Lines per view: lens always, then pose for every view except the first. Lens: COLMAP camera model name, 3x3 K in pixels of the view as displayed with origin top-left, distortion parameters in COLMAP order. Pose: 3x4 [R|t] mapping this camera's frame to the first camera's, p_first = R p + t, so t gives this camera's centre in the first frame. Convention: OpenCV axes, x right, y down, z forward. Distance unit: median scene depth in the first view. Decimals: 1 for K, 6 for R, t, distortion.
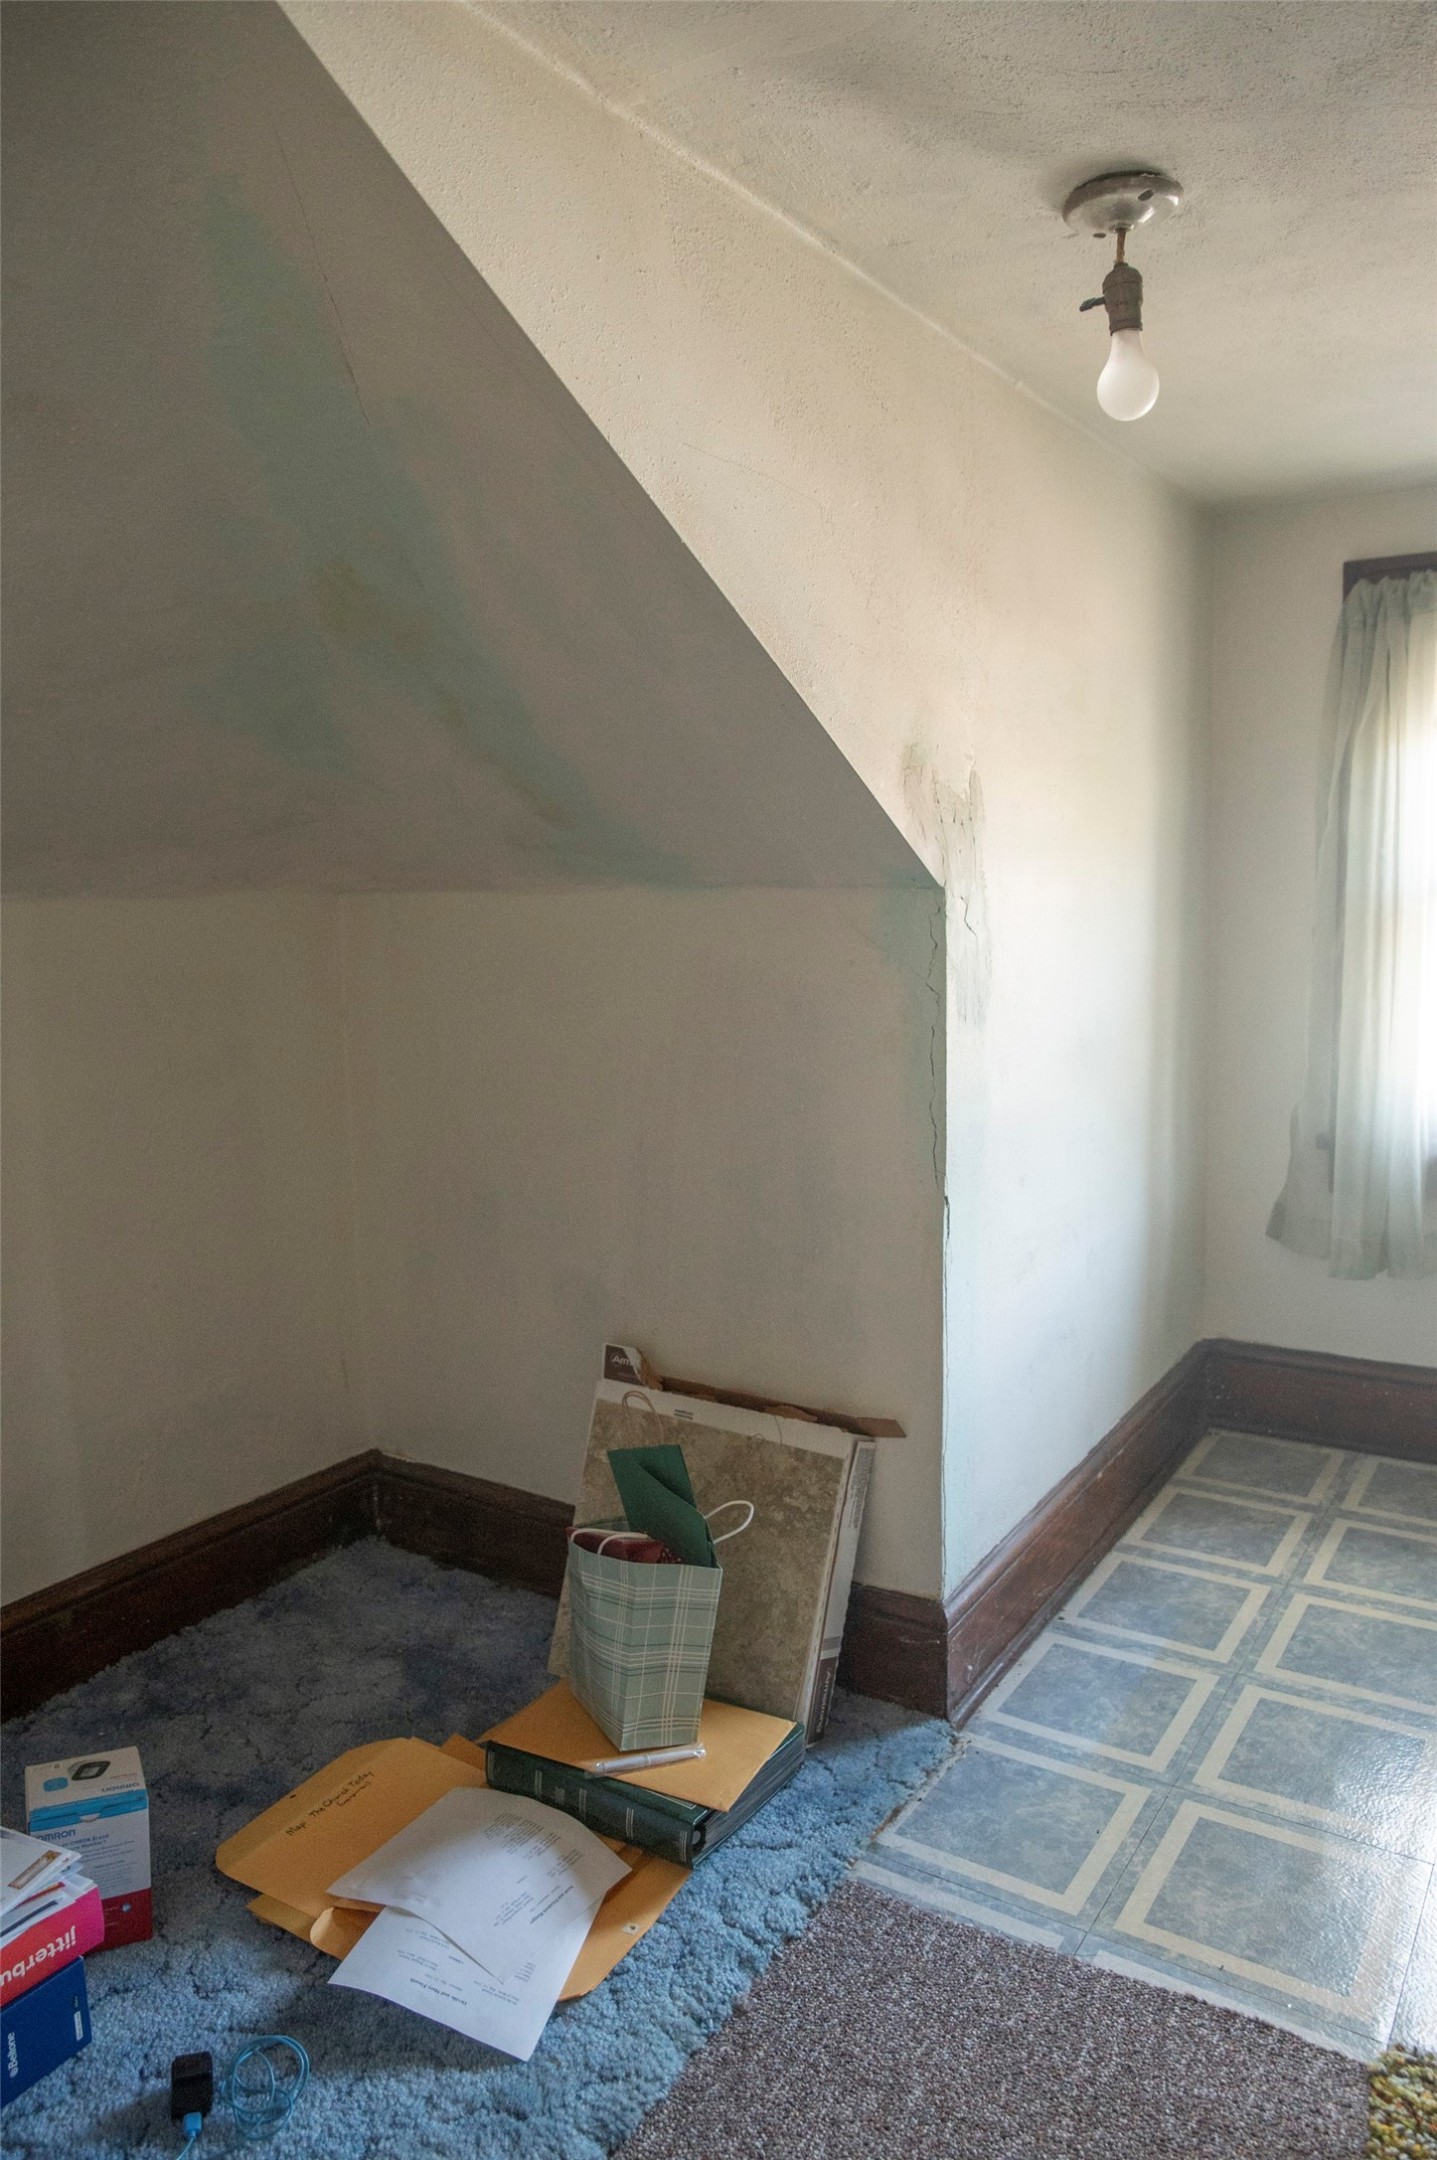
lens RADIAL K [[1474.2, 0, 715.9], [0, 1474.2, 1078.6], [0, 0, 1]] dist [-0.128521, 0.088460]
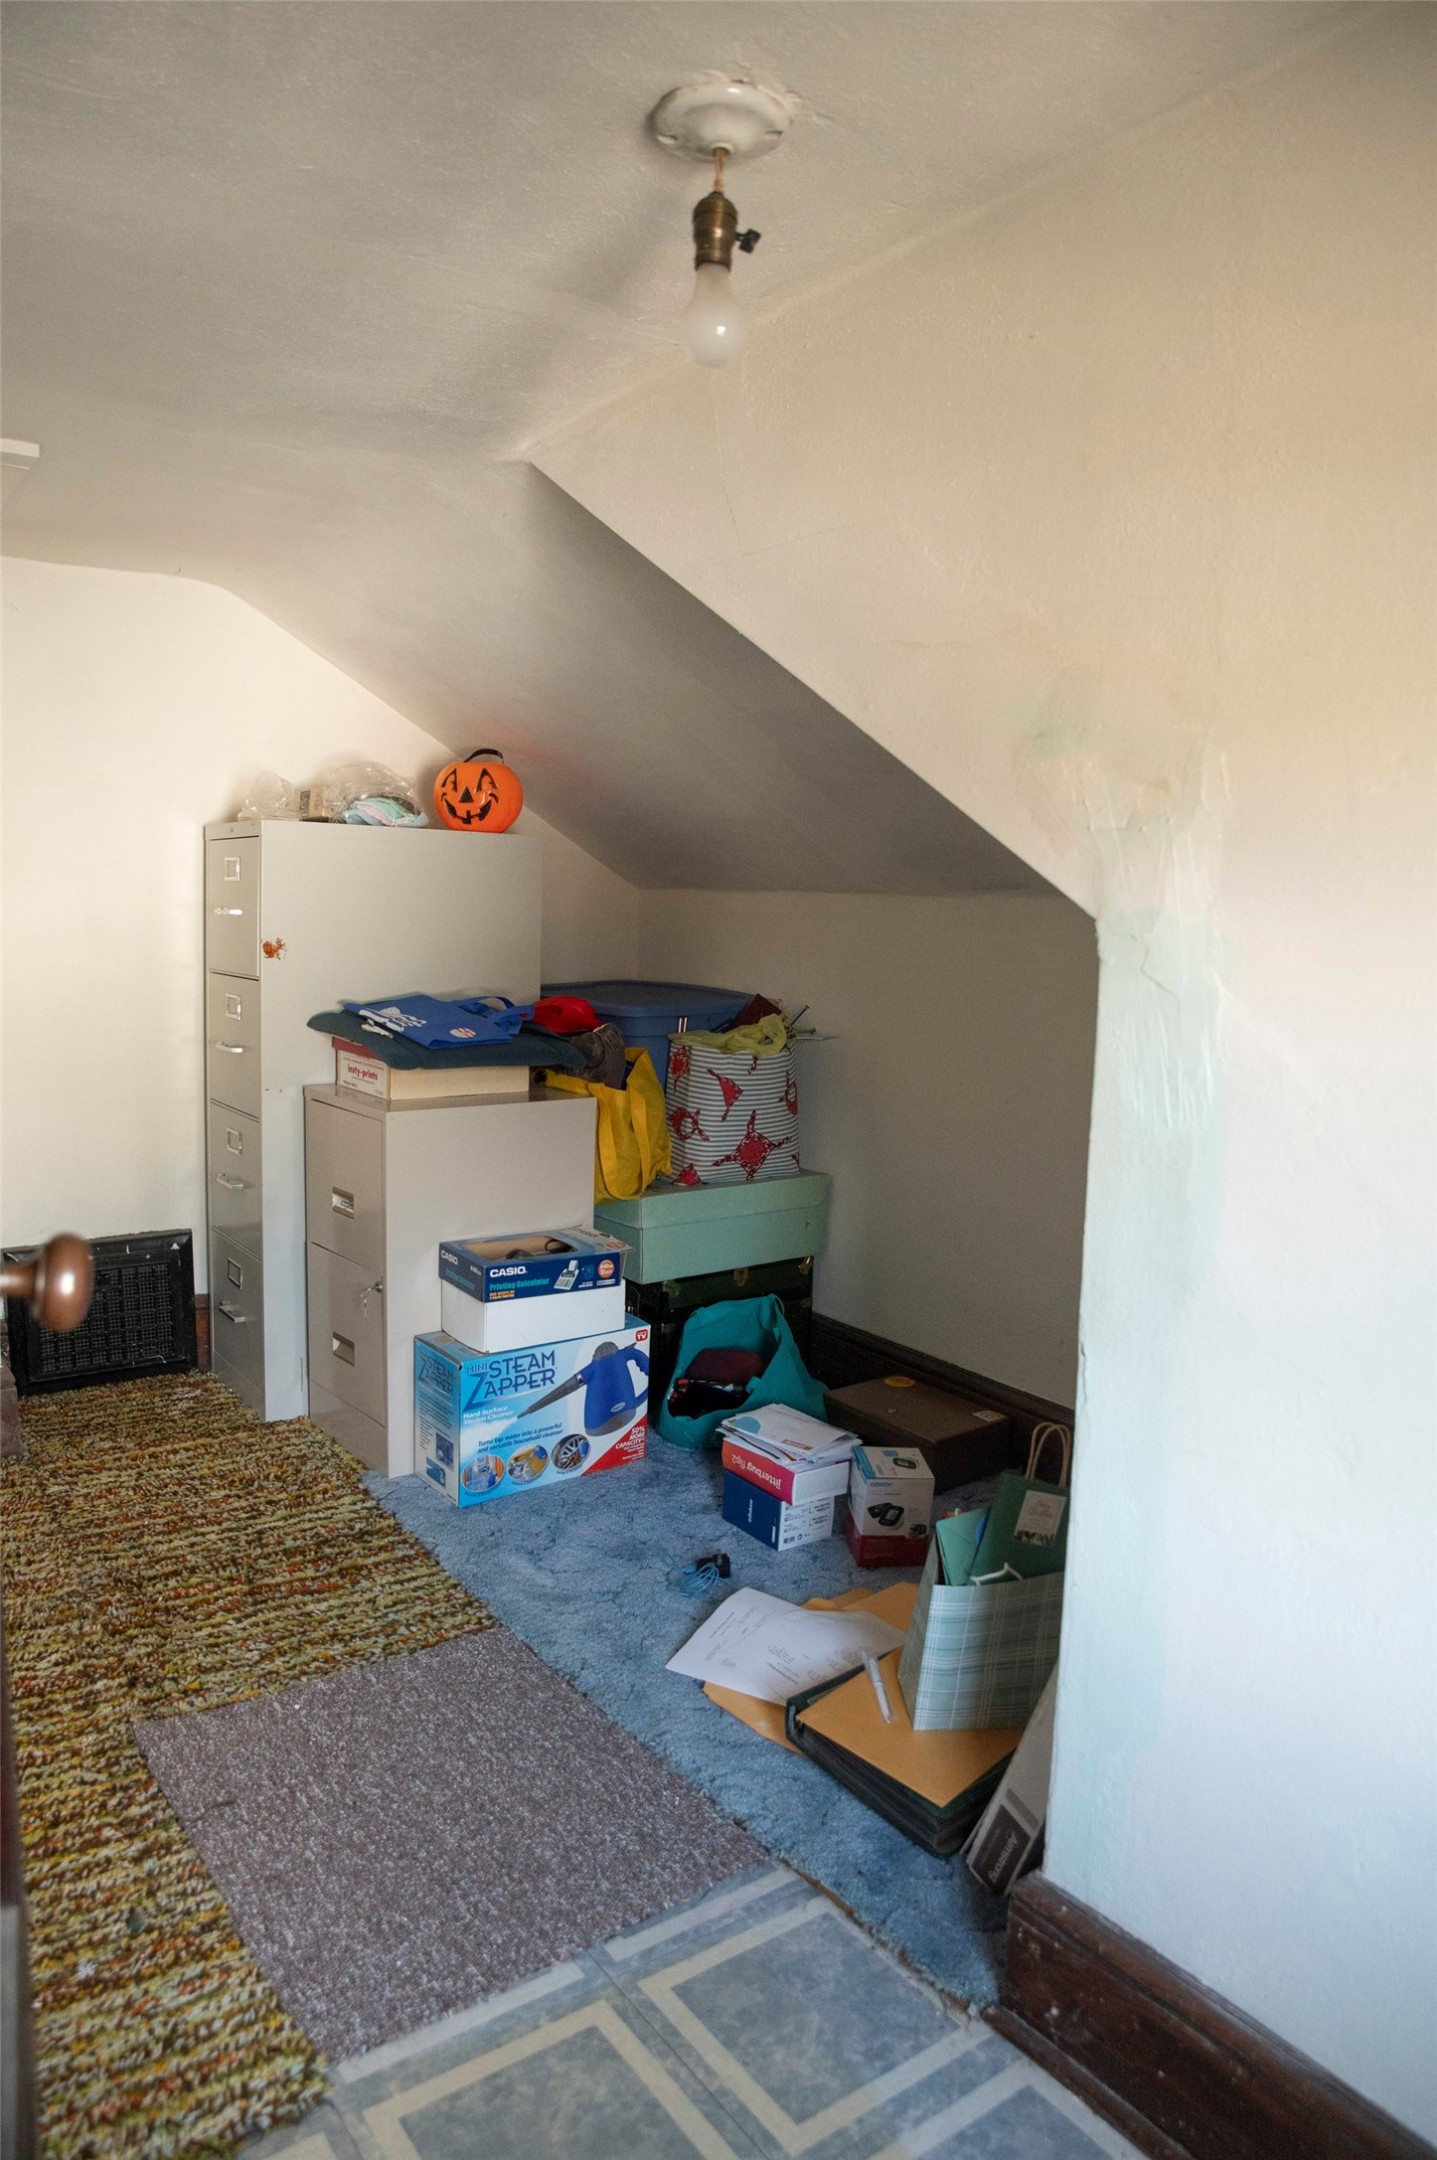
lens RADIAL K [[1474.2, 0, 714.7], [0, 1474.2, 1080.2], [0, 0, 1]] dist [-0.128521, 0.088460]
pose [[-0.354532, 0.132725, -0.925576, 1.024333], [-0.136027, 0.972023, 0.191490, -0.187480], [0.925097, 0.193793, -0.326559, 1.226015]]
